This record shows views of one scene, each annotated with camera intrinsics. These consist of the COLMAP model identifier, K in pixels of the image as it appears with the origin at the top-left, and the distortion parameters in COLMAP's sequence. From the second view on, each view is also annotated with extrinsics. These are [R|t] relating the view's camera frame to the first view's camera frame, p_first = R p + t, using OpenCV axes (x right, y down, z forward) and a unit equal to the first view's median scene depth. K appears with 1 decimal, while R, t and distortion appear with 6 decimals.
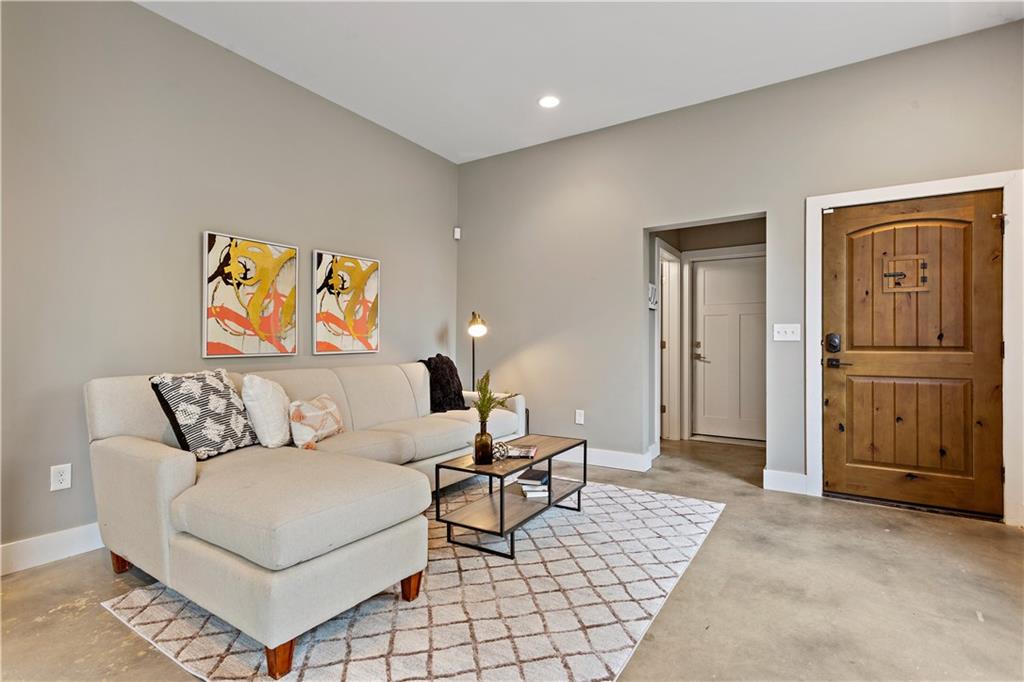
lens RADIAL K [[490.8, 0, 517.1], [0, 490.8, 342.4], [0, 0, 1]] dist [0.004056, 0.001432]
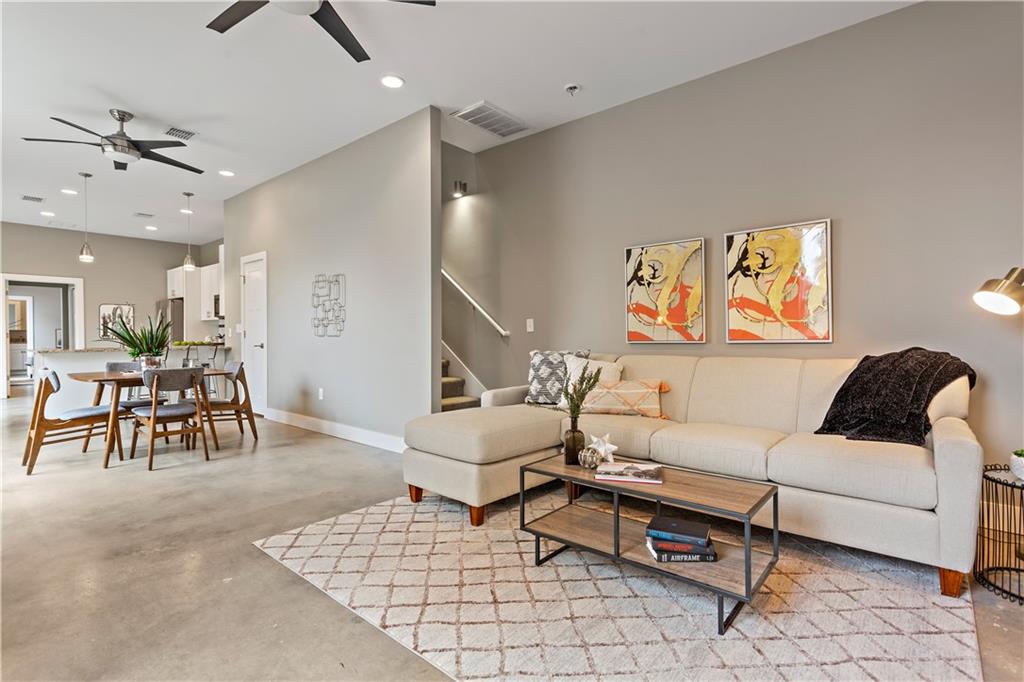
lens RADIAL K [[490.8, 0, 512.3], [0, 490.8, 339.7], [0, 0, 1]] dist [0.004056, 0.001432]
pose [[-0.141266, 0.012241, -0.989896, 0.656372], [0.008981, 0.999898, 0.011083, 0.004740], [0.989931, -0.007325, -0.141361, 0.786495]]
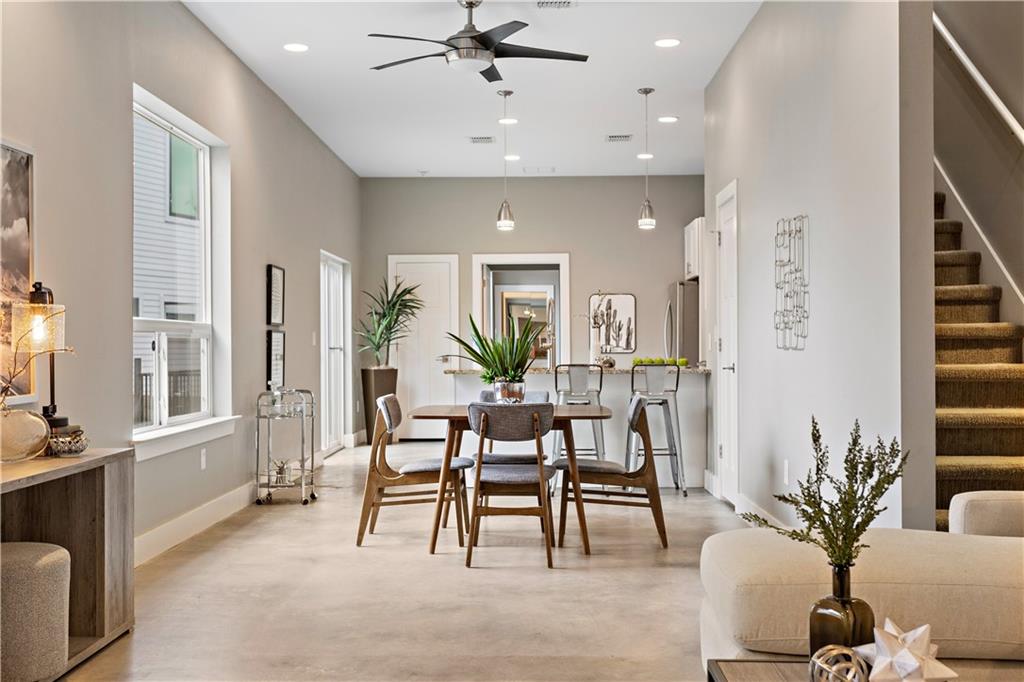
lens RADIAL K [[1140.7, 0, 506.2], [0, 1140.7, 339.8], [0, 0, 1]] dist [0.039966, 0.000000]
pose [[-0.862360, 0.001594, -0.506293, 0.428676], [0.008430, 0.999902, -0.011210, 0.006620], [0.506226, -0.013935, -0.862288, 1.230255]]
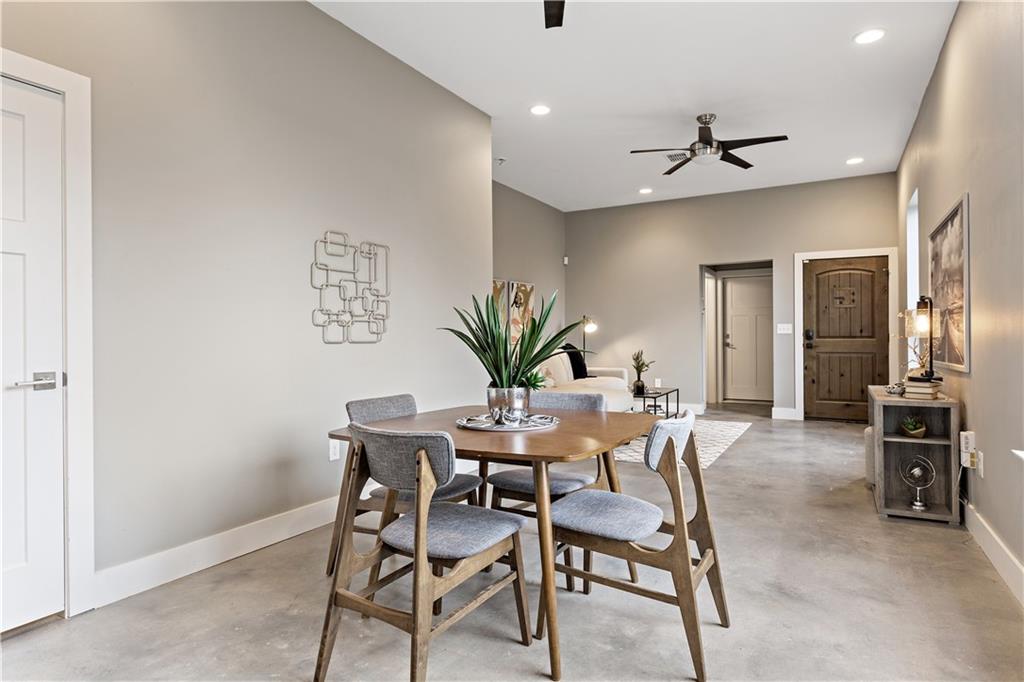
lens RADIAL K [[603.0, 0, 511.6], [0, 603.0, 338.2], [0, 0, 1]] dist [-0.019303, 0.000188]
pose [[0.998470, -0.008286, 0.054672, -0.568648], [0.008002, 0.999953, 0.005418, -0.006775], [-0.054714, -0.004972, 0.998490, -1.140676]]
